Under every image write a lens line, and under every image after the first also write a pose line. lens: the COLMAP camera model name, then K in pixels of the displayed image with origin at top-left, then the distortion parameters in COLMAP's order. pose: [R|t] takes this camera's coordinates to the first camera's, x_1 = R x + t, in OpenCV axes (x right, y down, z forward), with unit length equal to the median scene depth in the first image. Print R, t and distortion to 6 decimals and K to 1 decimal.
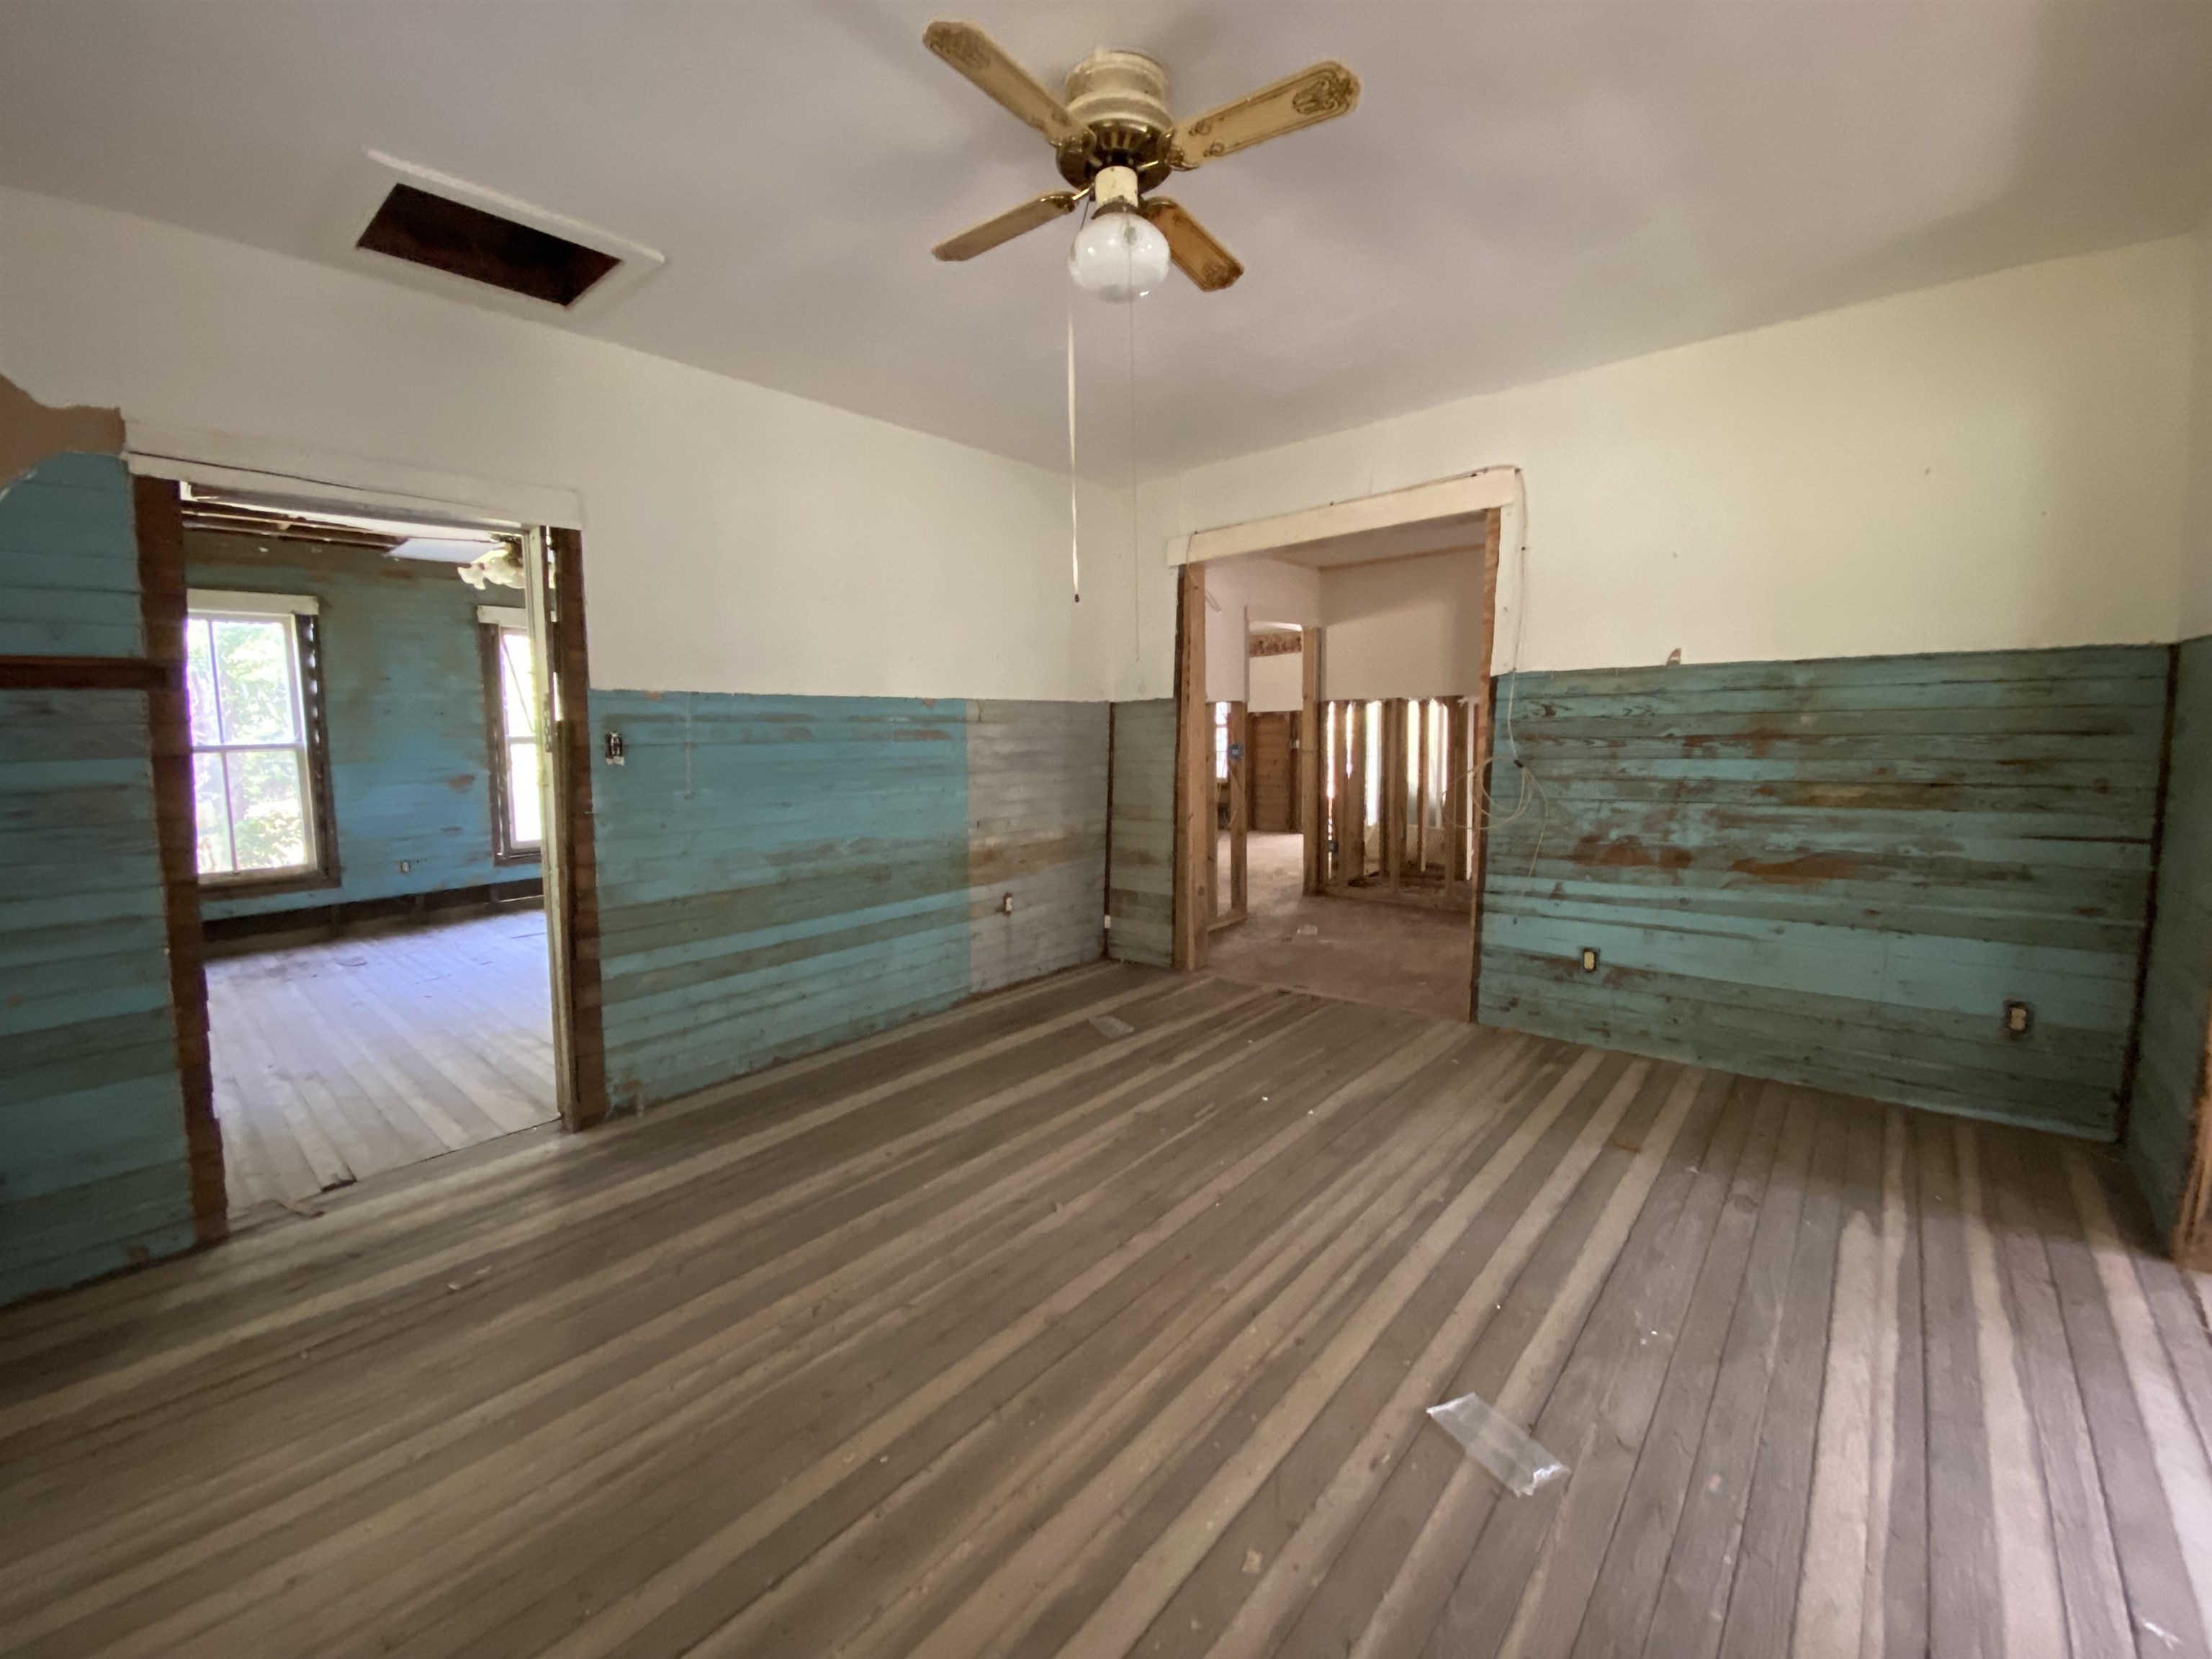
lens RADIAL K [[876.4, 0, 1101.0], [0, 876.4, 826.0], [0, 0, 1]] dist [0.005738, -0.006243]
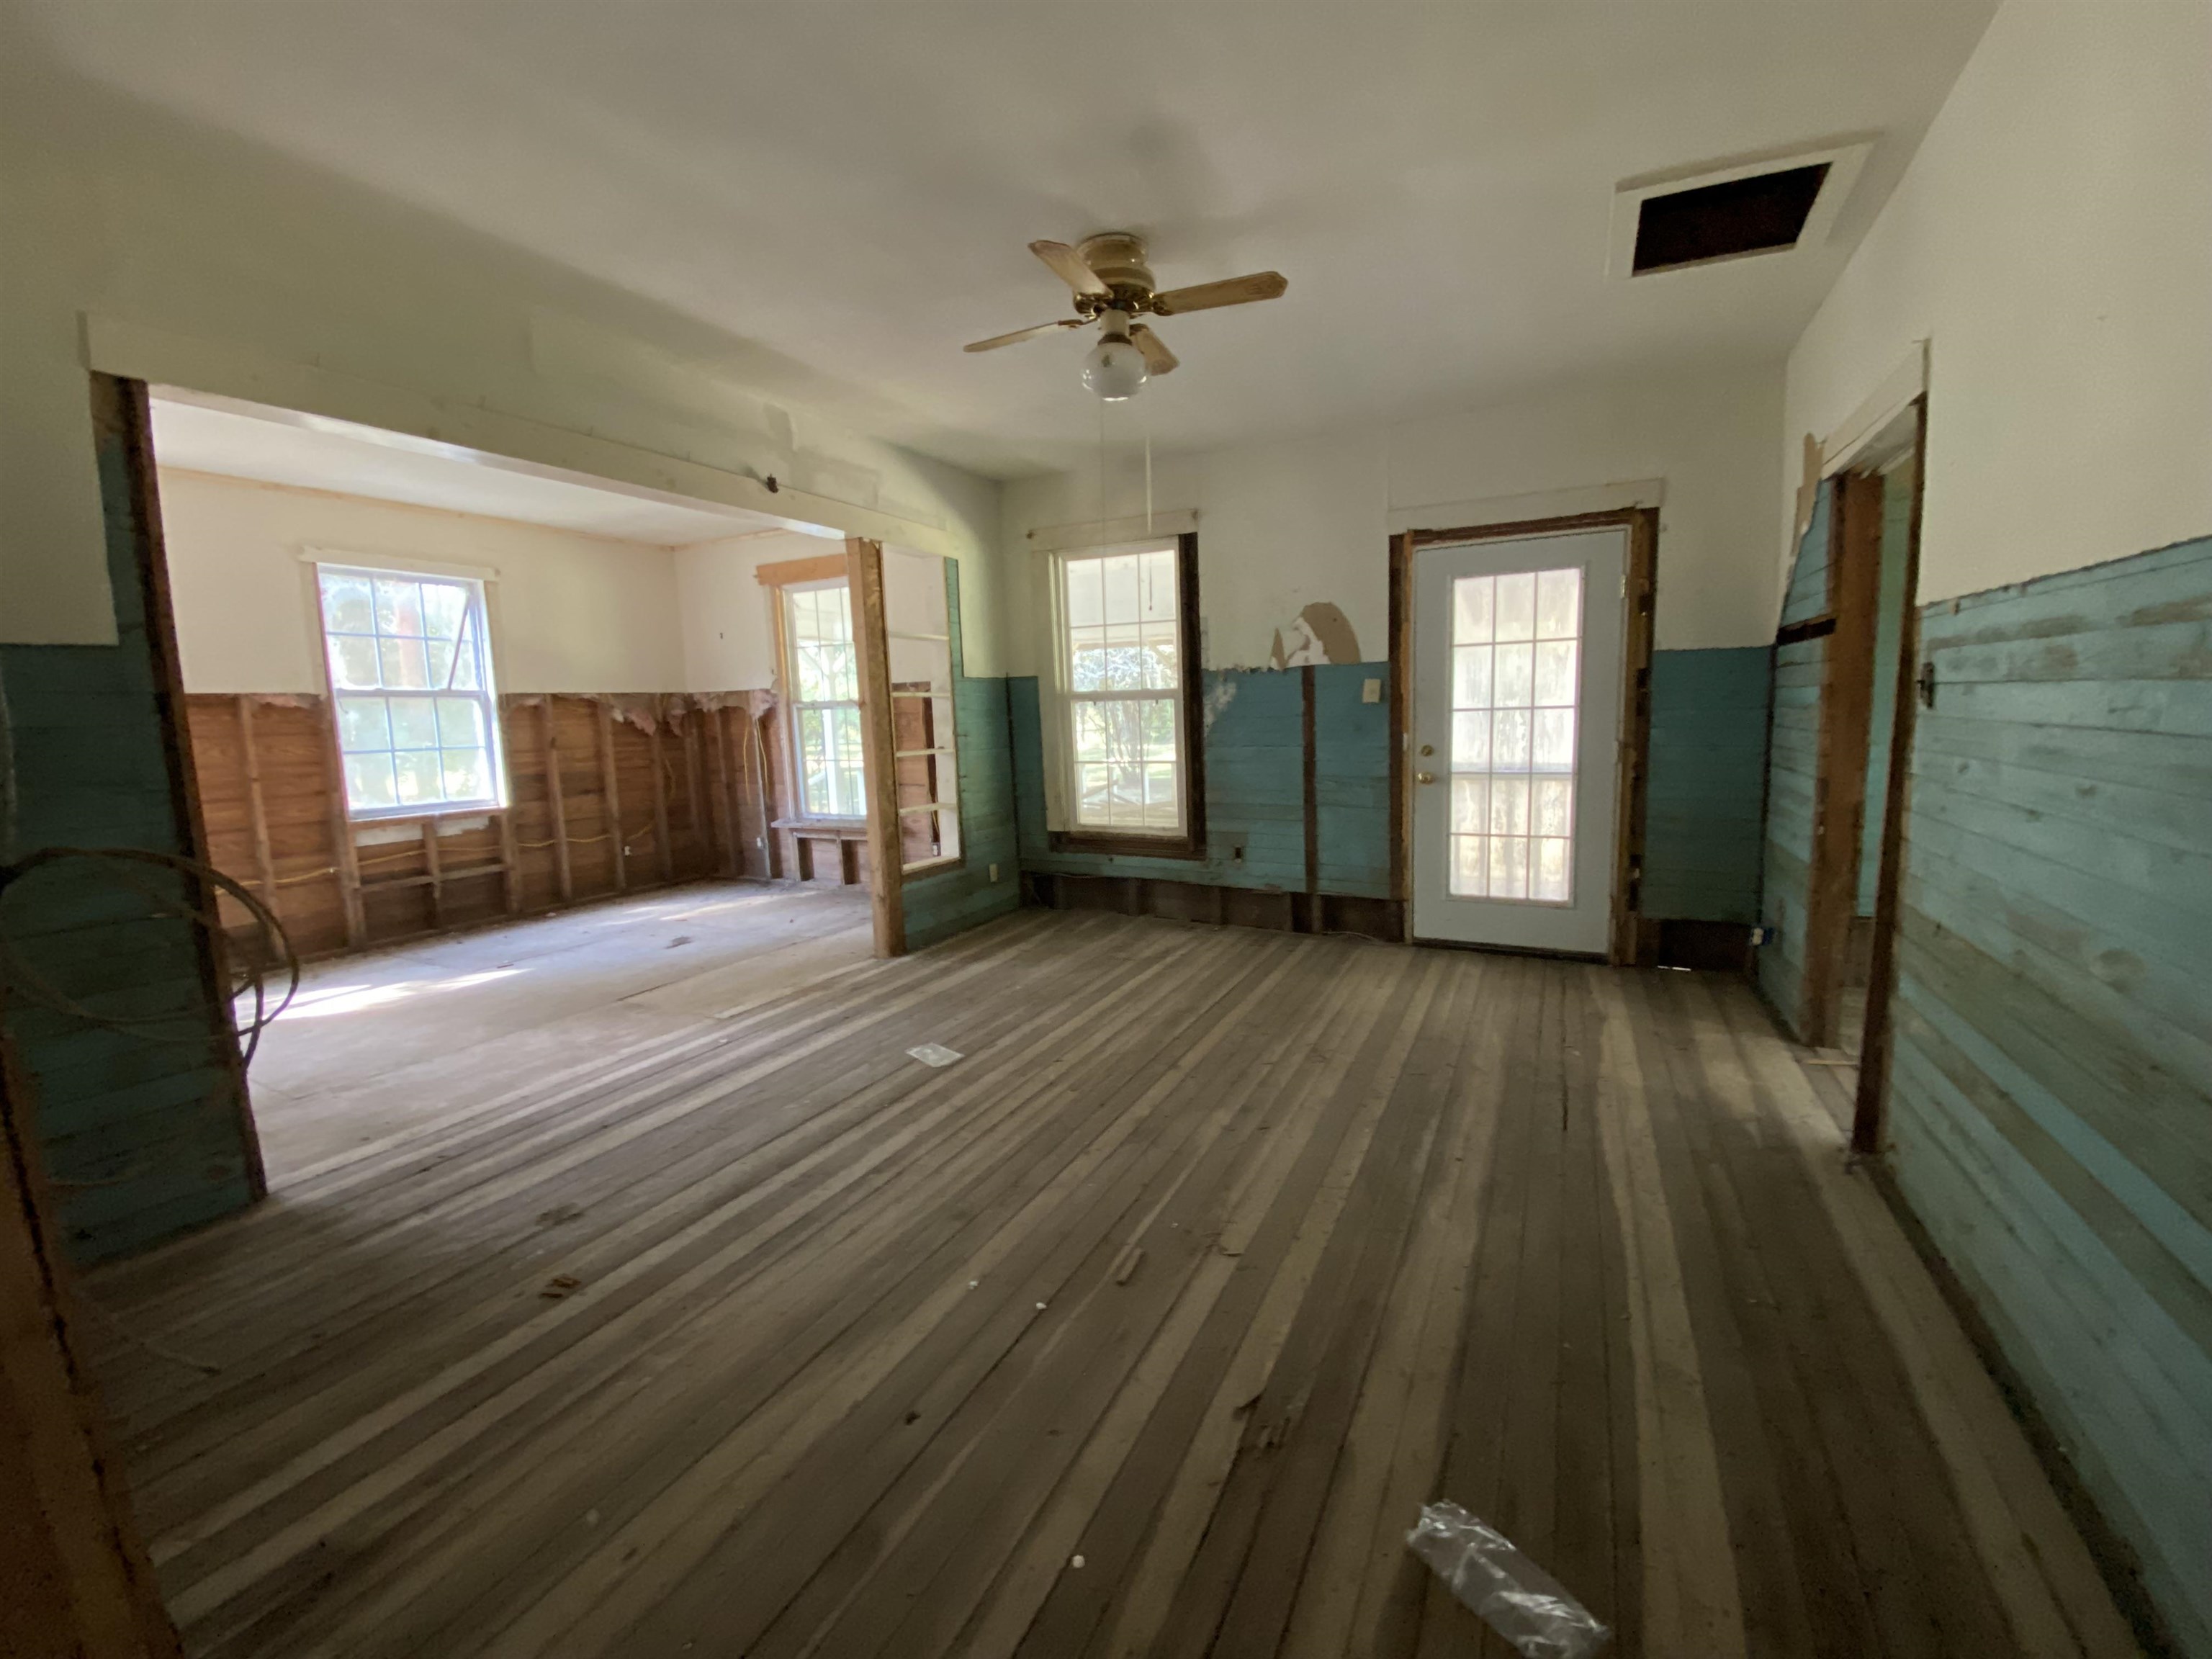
lens RADIAL K [[876.4, 0, 1148.9], [0, 876.4, 806.2], [0, 0, 1]] dist [0.005738, -0.006243]
pose [[-0.956541, 0.077932, -0.280989, 0.332725], [0.014330, 0.975023, 0.221640, -0.212576], [0.291244, 0.207982, -0.933767, 1.956191]]
